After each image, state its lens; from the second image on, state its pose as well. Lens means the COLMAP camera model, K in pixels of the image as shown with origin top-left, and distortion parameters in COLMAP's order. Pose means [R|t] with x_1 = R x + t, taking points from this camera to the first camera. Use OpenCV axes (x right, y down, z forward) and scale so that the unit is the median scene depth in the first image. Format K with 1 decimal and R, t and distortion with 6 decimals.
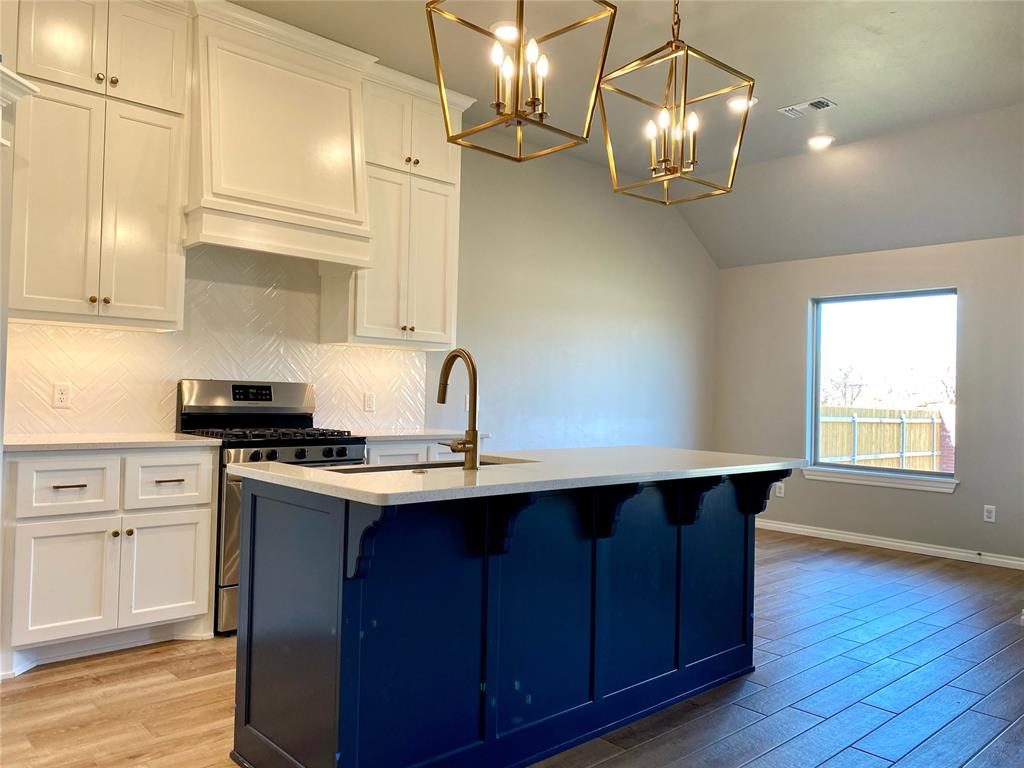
lens RADIAL K [[768.7, 0, 513.1], [0, 768.7, 383.4], [0, 0, 1]] dist [0.025785, 0.007174]
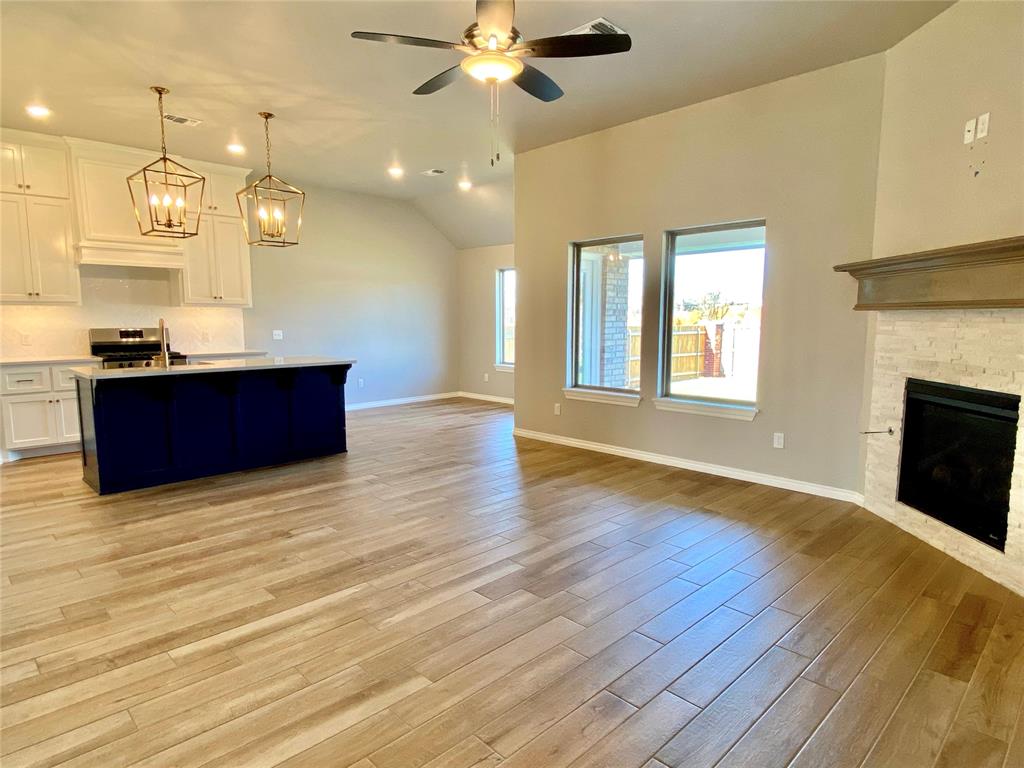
lens RADIAL K [[600.9, 0, 510.9], [0, 600.9, 387.9], [0, 0, 1]] dist [0.004713, -0.000969]
pose [[0.998916, -0.031977, 0.033814, 0.663061], [0.027336, 0.991168, 0.129764, -0.029226], [-0.037664, -0.128699, 0.990968, -0.670783]]
